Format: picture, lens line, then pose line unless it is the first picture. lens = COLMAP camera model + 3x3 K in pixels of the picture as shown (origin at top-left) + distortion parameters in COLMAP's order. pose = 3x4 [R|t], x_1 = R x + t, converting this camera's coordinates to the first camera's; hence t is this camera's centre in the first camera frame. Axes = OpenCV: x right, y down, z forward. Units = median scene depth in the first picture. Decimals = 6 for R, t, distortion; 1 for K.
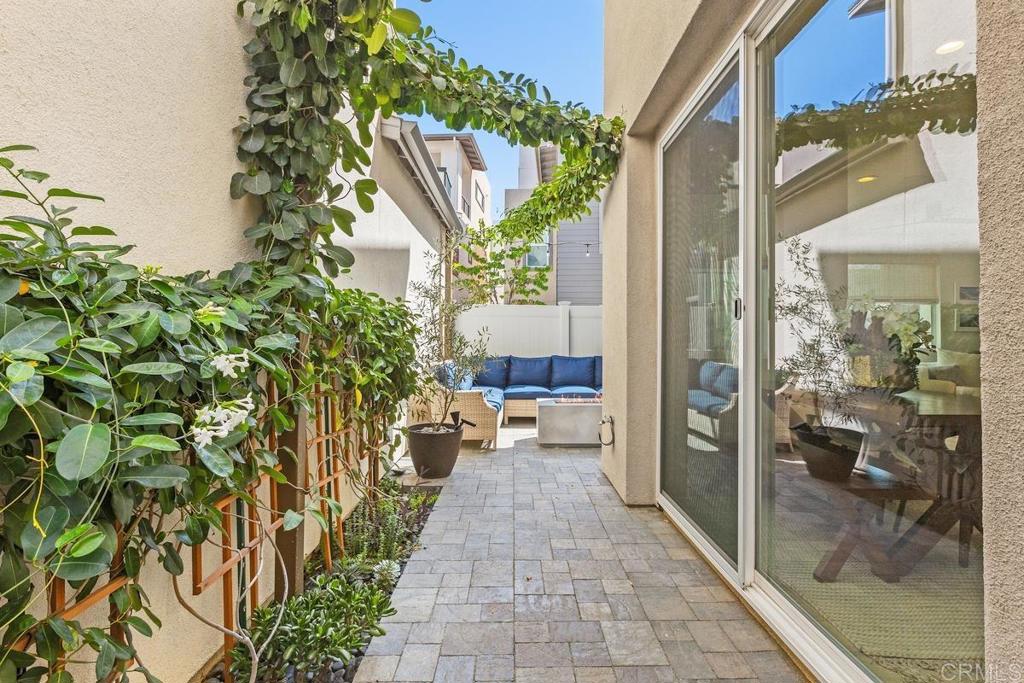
lens RADIAL K [[468.4, 0, 512.0], [0, 468.4, 341.5], [0, 0, 1]] dist [-0.005082, -0.000255]
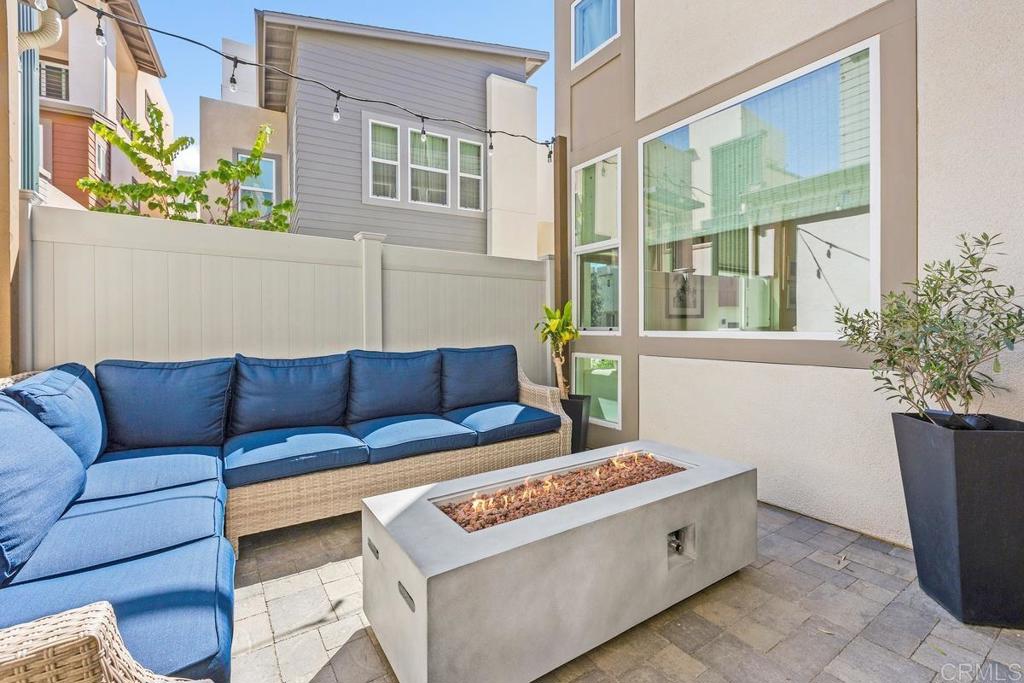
lens RADIAL K [[452.2, 0, 512.0], [0, 452.2, 341.5], [0, 0, 1]] dist [-0.000507, 0.000254]
pose [[0.832999, -0.020997, 0.552876, -0.020211], [0.005514, 0.999545, 0.029652, 0.009914], [-0.553247, -0.021652, 0.832736, 0.574514]]
